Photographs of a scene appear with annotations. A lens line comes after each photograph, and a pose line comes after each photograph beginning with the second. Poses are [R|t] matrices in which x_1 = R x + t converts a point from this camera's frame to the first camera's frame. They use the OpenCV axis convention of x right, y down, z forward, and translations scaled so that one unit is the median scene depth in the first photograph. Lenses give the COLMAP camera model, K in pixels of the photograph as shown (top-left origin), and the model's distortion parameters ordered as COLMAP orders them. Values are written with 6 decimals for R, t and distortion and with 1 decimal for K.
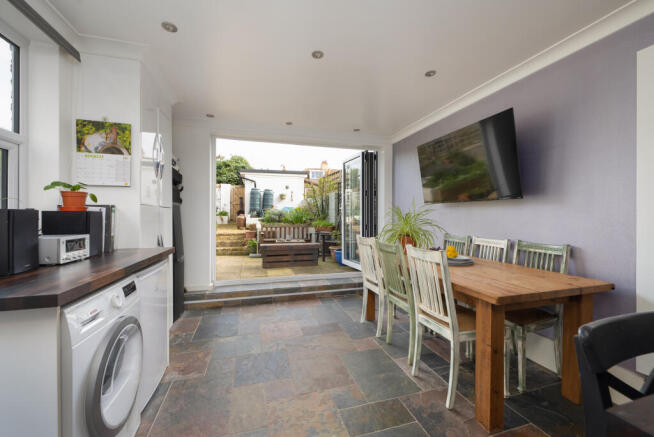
lens RADIAL K [[259.6, 0, 329.2], [0, 259.6, 214.0], [0, 0, 1]] dist [-0.000858, -0.000011]
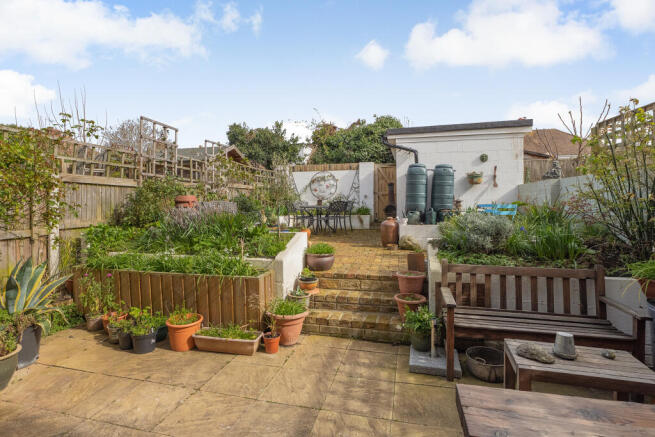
lens RADIAL K [[339.6, 0, 328.2], [0, 339.6, 212.9], [0, 0, 1]] dist [-0.007624, -0.000446]
pose [[0.869755, 0.001330, -0.493483, -0.106475], [0.012842, 0.999597, 0.025329, -0.023750], [0.493318, -0.028368, 0.869387, 0.334089]]
